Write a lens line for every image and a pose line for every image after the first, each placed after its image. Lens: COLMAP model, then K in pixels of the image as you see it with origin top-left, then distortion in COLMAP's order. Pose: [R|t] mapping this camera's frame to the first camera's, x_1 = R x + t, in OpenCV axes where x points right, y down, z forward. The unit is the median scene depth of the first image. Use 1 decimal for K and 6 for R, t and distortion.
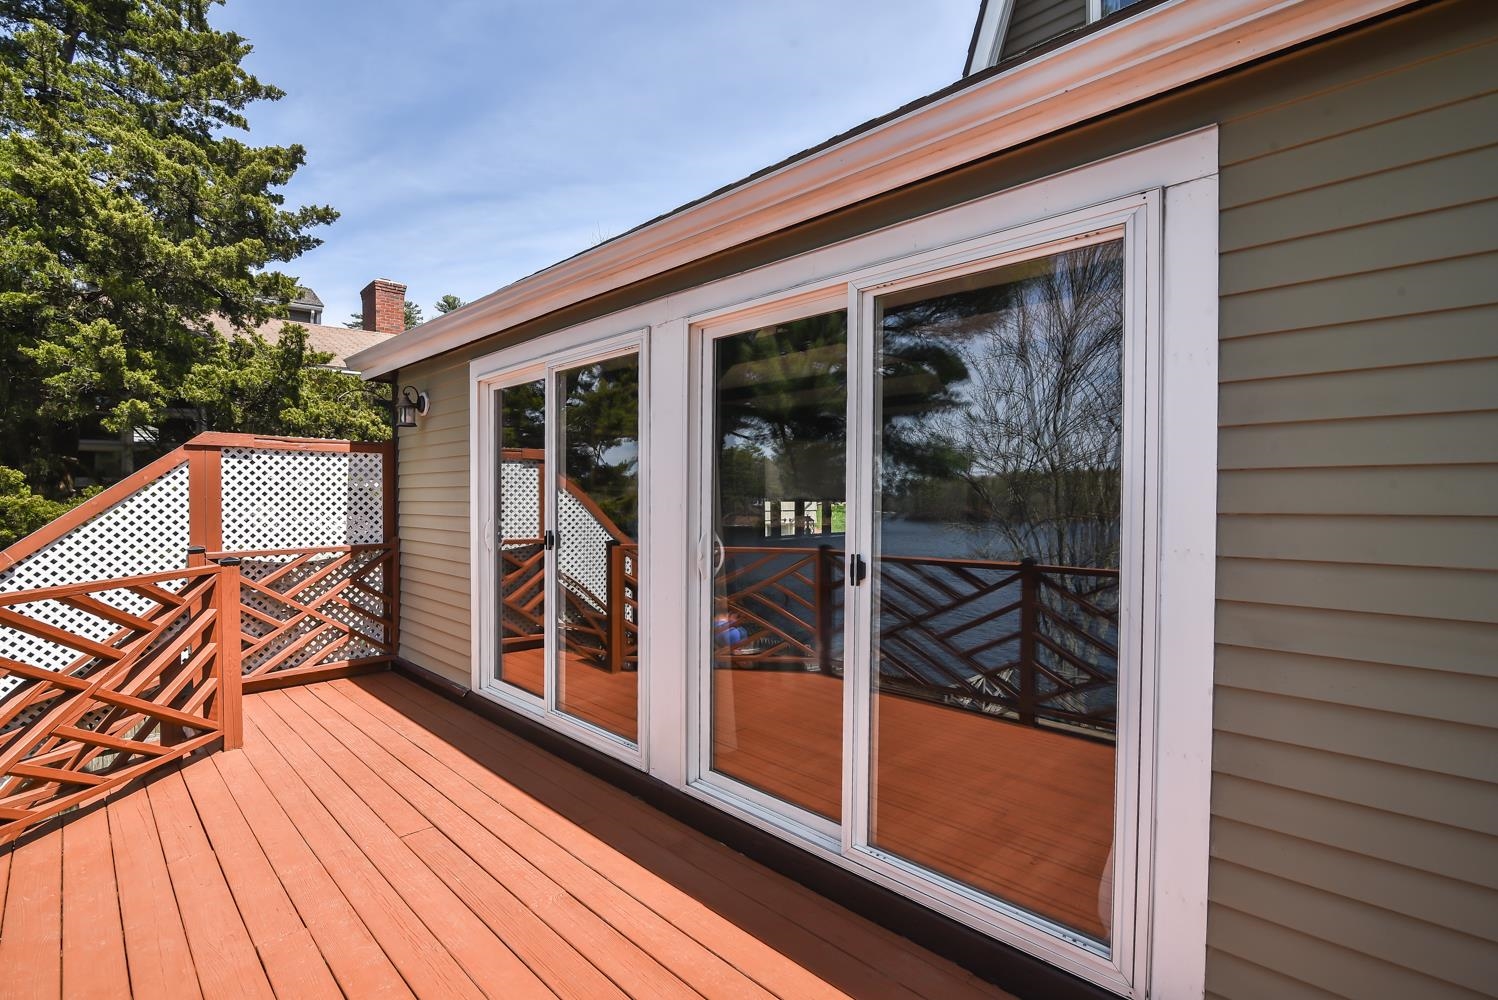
lens RADIAL K [[695.6, 0, 750.6], [0, 695.6, 509.1], [0, 0, 1]] dist [-0.014662, 0.000988]
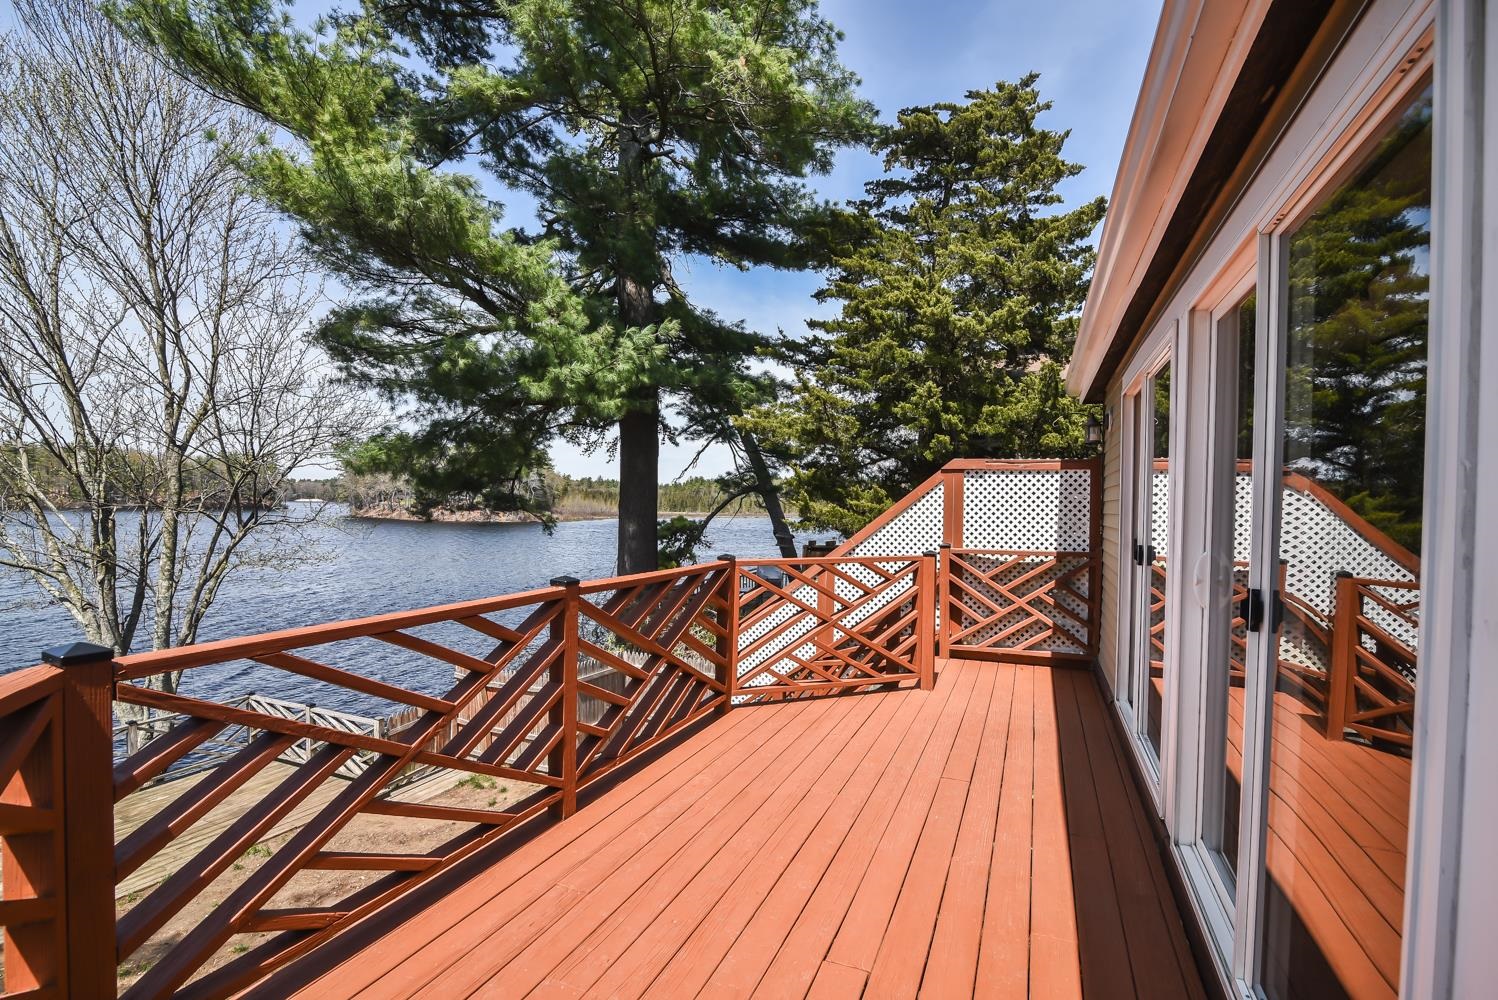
lens RADIAL K [[695.6, 0, 750.6], [0, 695.6, 509.1], [0, 0, 1]] dist [-0.014662, 0.000988]
pose [[0.372186, 0.010577, -0.928098, 0.308762], [-0.033047, 0.999452, -0.001862, 0.001740], [0.927570, 0.031364, 0.372331, 0.114874]]
